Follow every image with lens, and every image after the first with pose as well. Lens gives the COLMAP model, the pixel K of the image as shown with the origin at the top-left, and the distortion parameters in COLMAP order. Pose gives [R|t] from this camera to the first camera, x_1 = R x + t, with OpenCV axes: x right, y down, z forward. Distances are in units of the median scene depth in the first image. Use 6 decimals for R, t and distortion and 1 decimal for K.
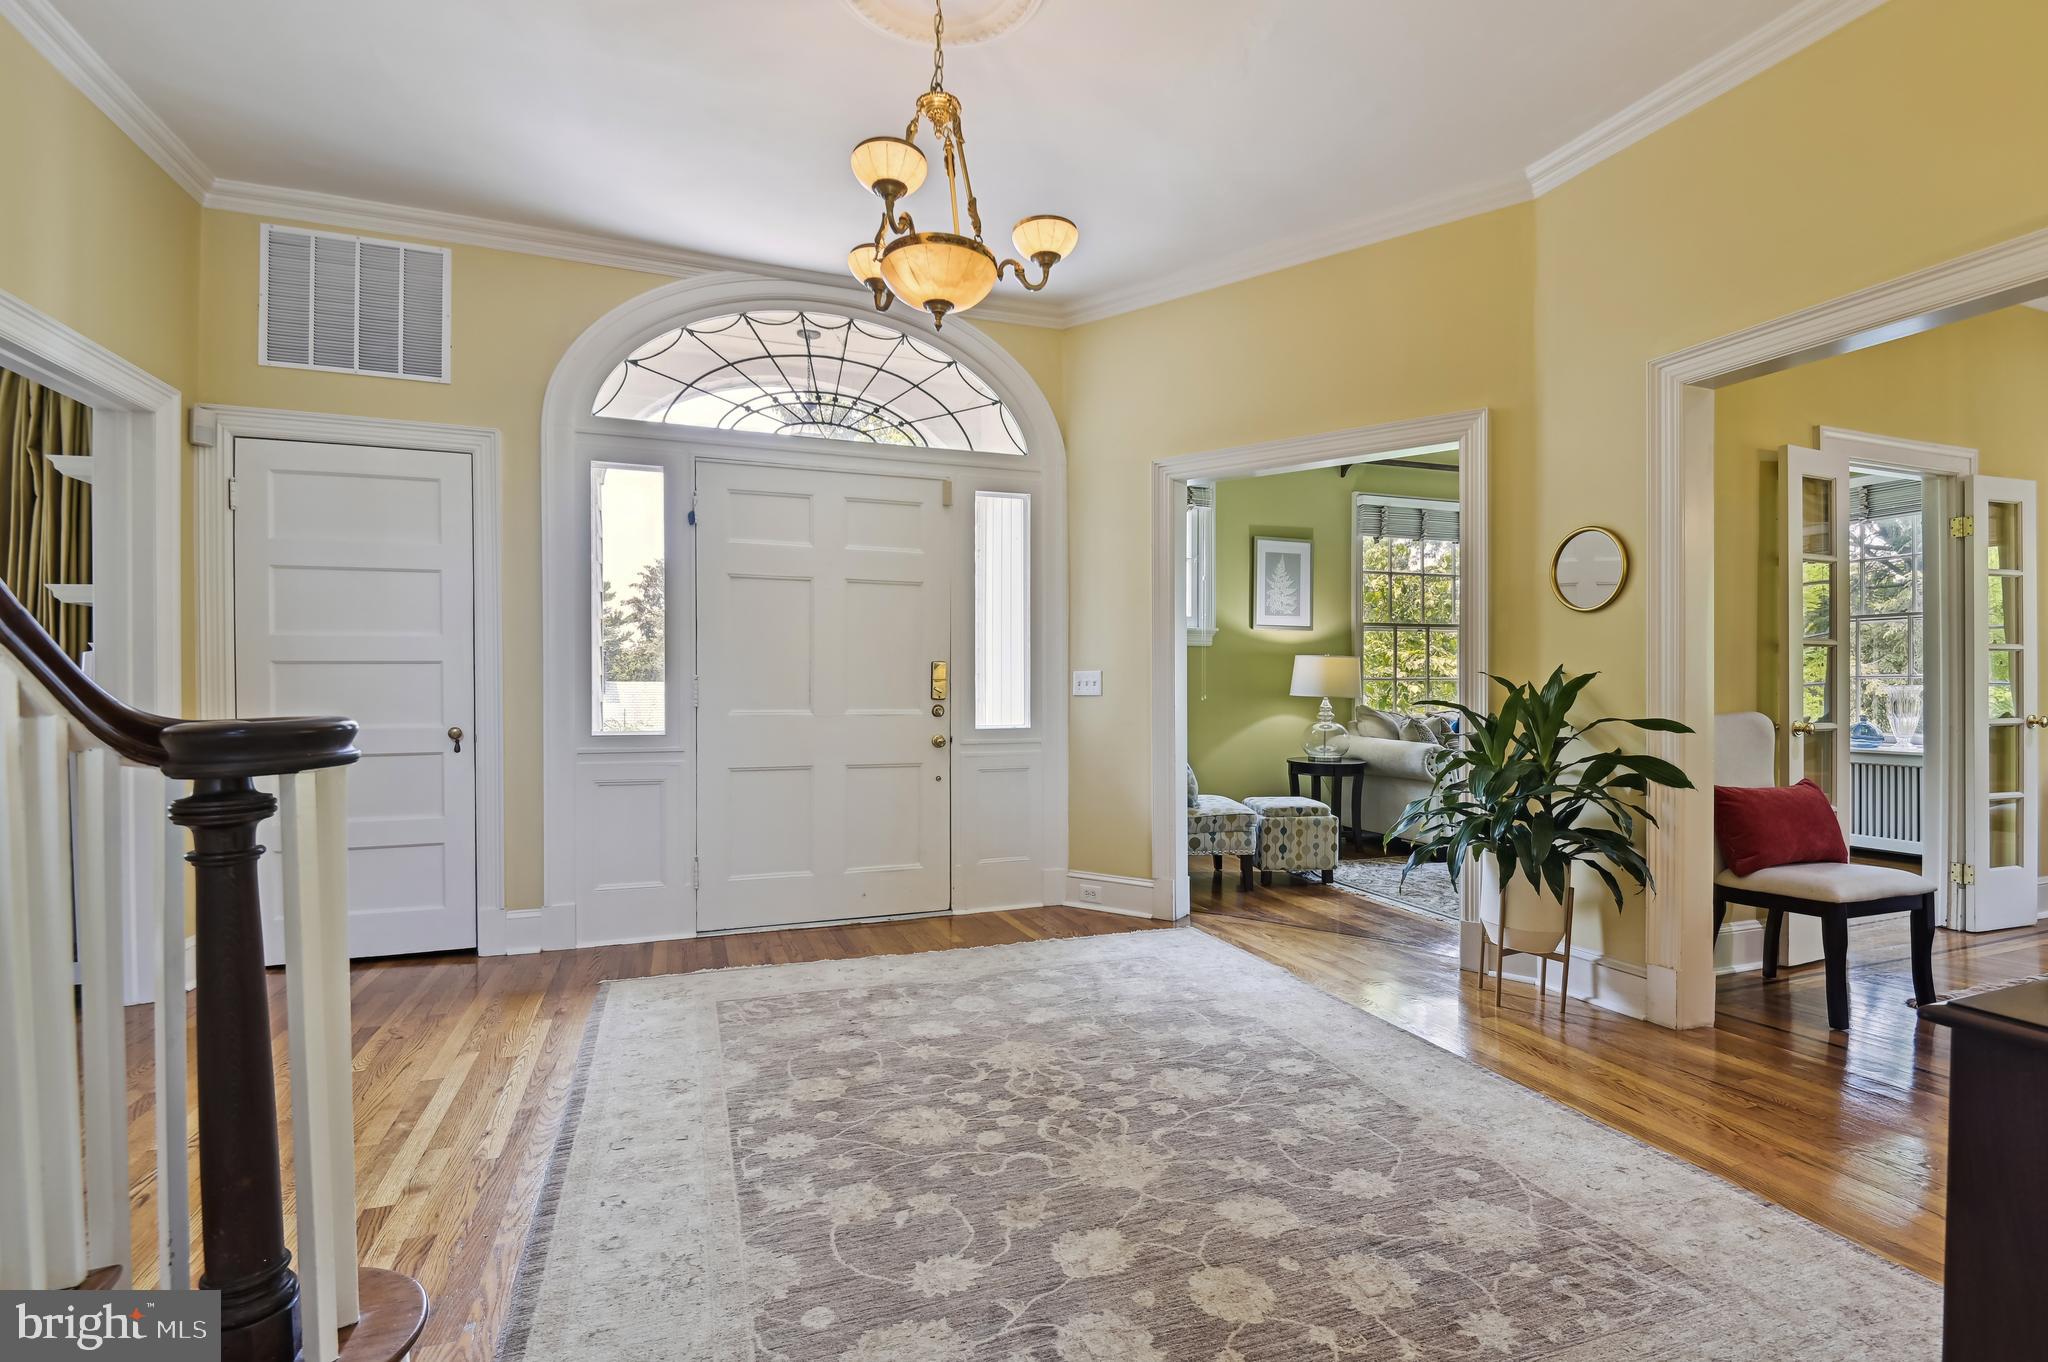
lens RADIAL K [[927.4, 0, 1022.0], [0, 927.4, 700.6], [0, 0, 1]] dist [0.009873, -0.000320]
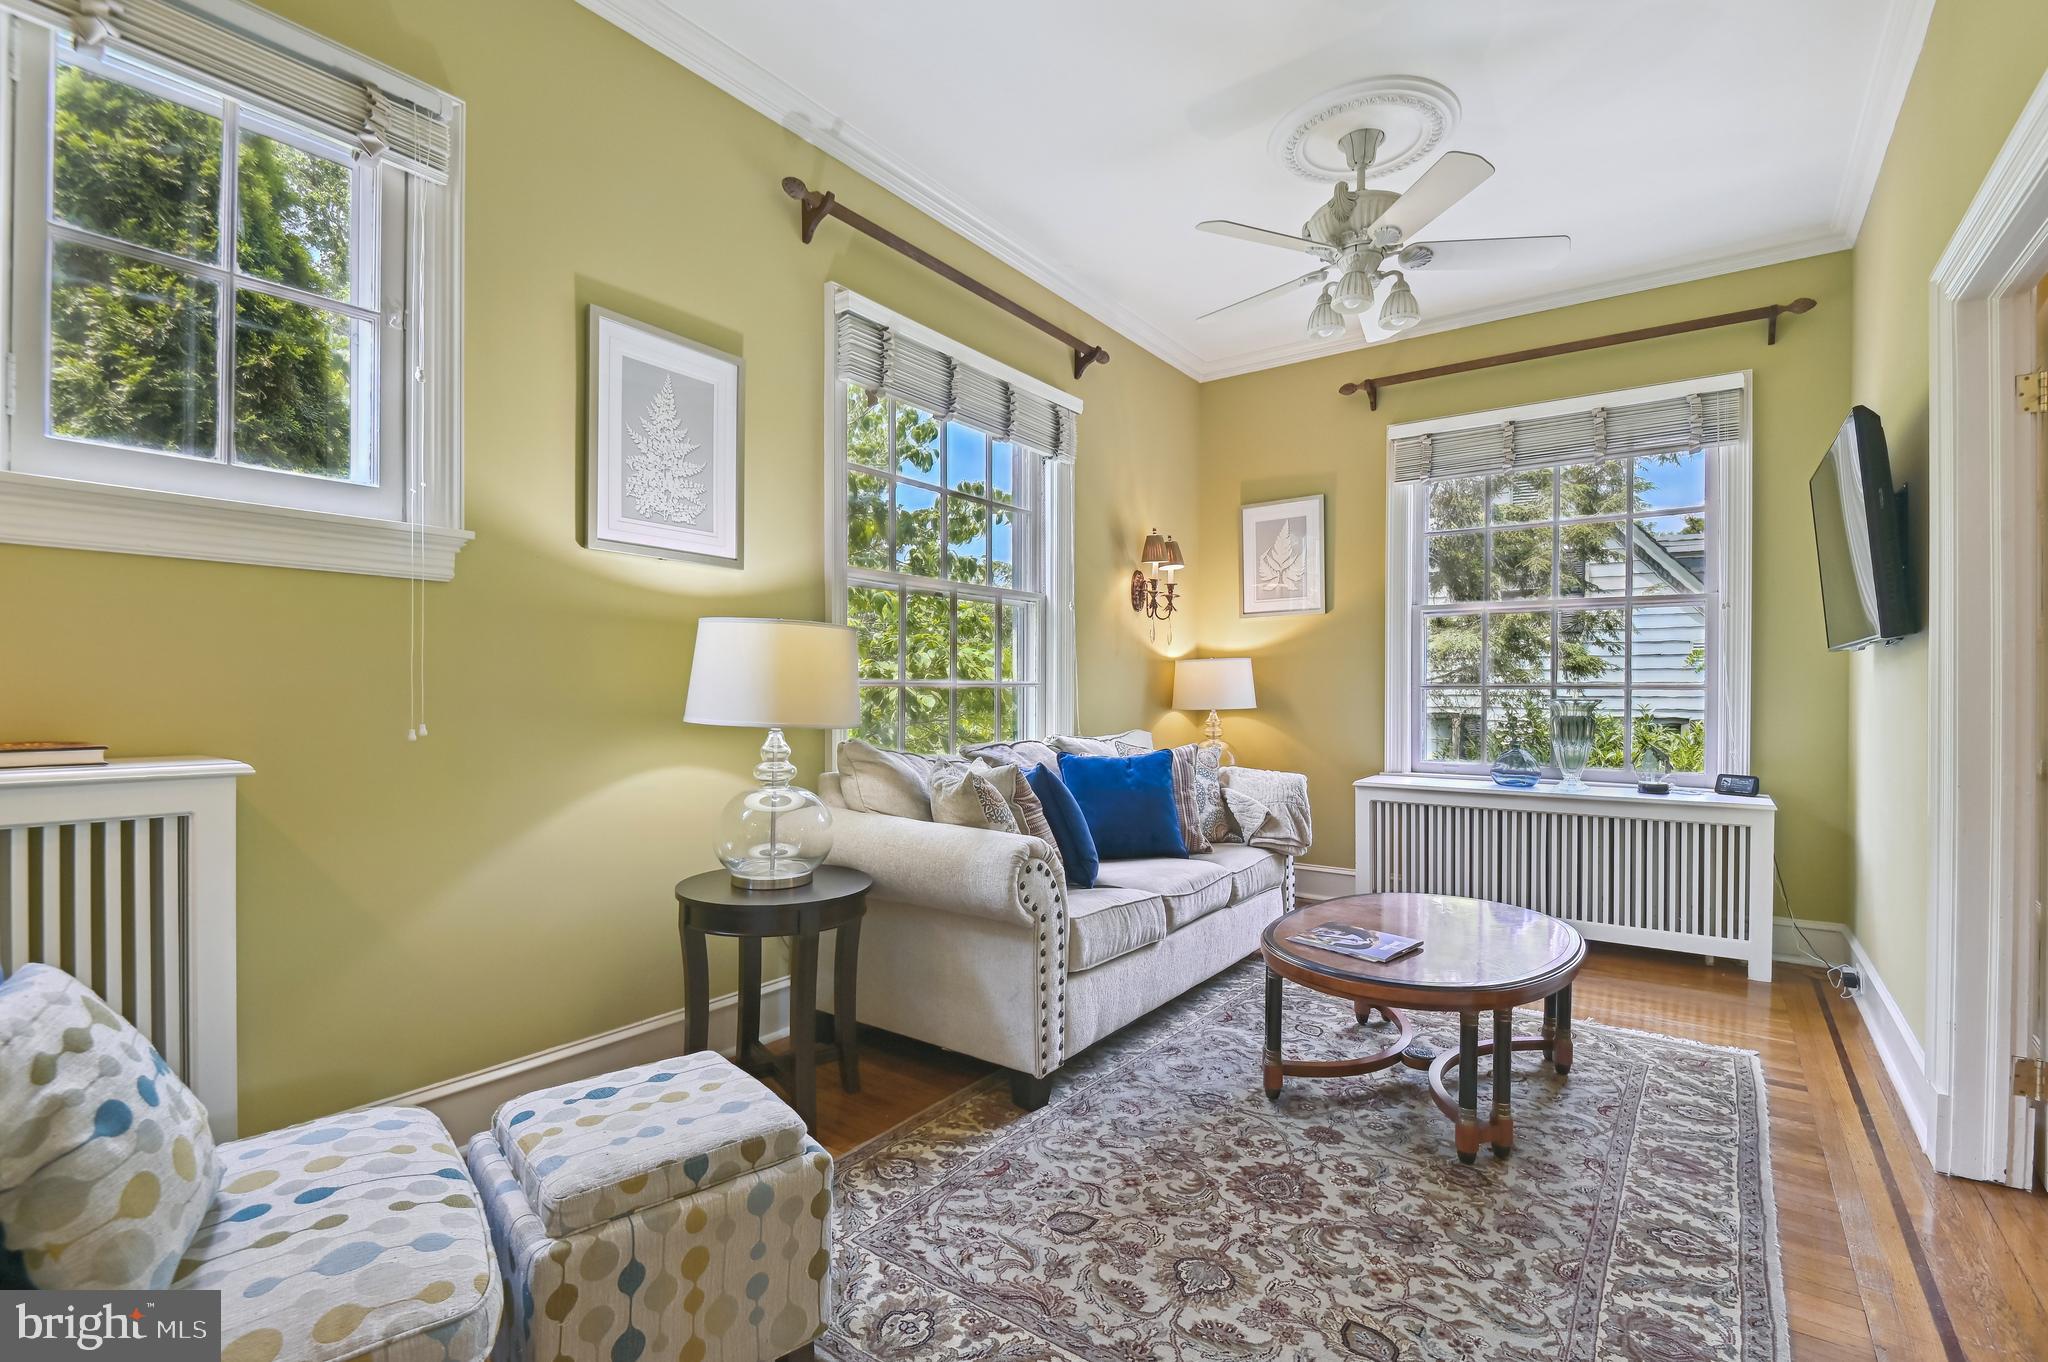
lens RADIAL K [[943.8, 0, 1026.6], [0, 943.8, 697.4], [0, 0, 1]] dist [0.008694, -0.022170]
pose [[0.827176, 0.002622, 0.561938, 0.188882], [0.004461, 0.999927, -0.011233, -0.011367], [-0.561926, 0.011798, 0.827103, 0.605223]]
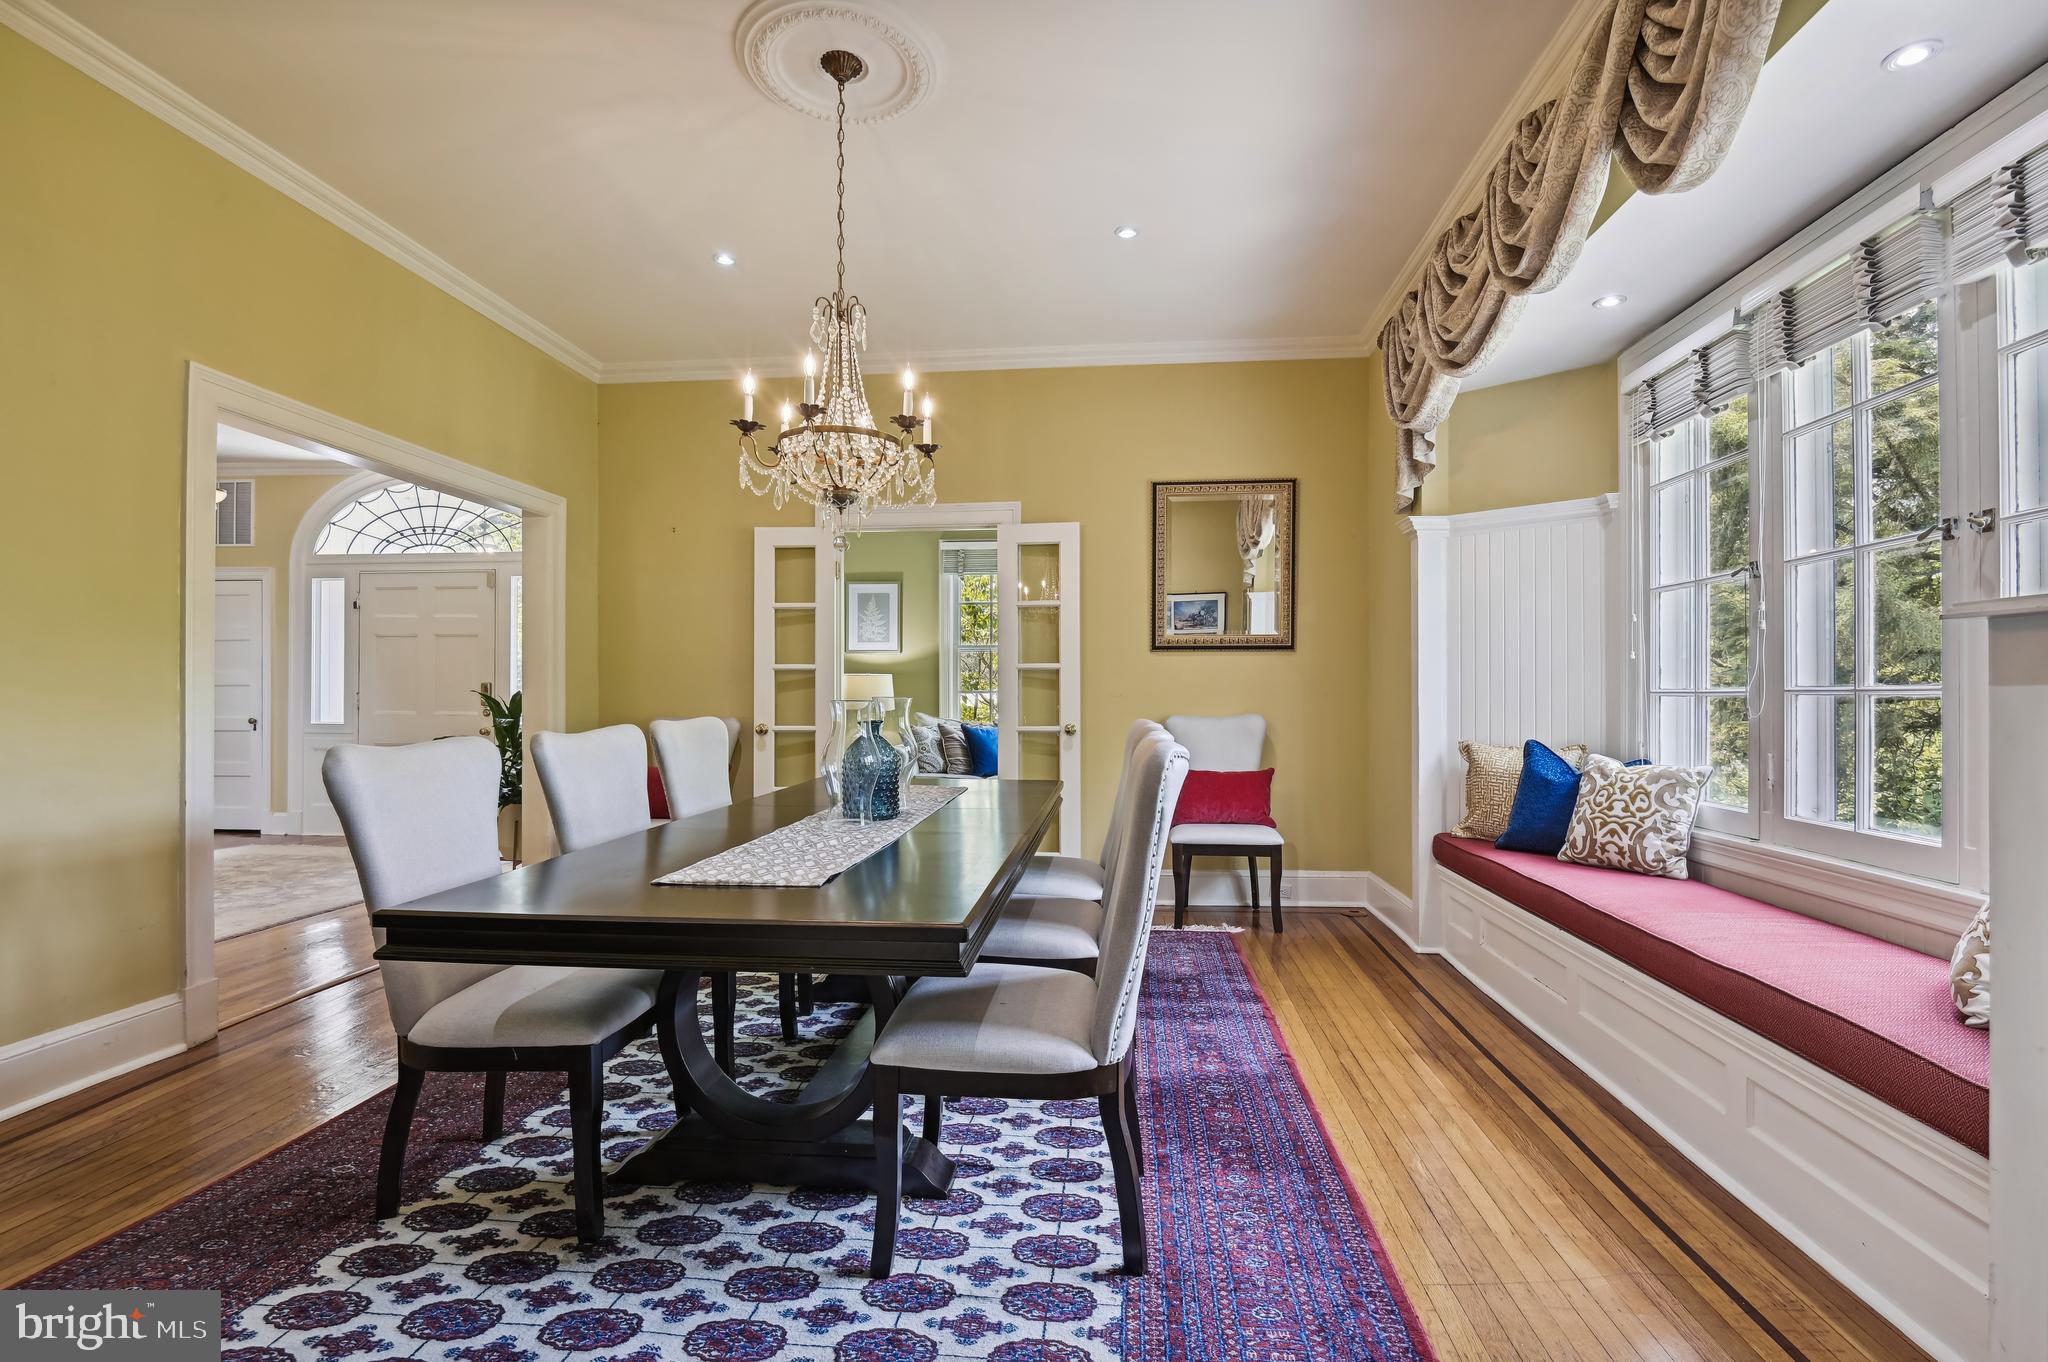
lens RADIAL K [[943.8, 0, 1026.6], [0, 943.8, 697.4], [0, 0, 1]] dist [0.008694, -0.022170]
pose [[0.902731, 0.001457, -0.430204, 1.073693], [-0.009309, 0.999826, -0.016147, 0.001645], [0.430106, 0.018581, 0.902587, -0.065086]]
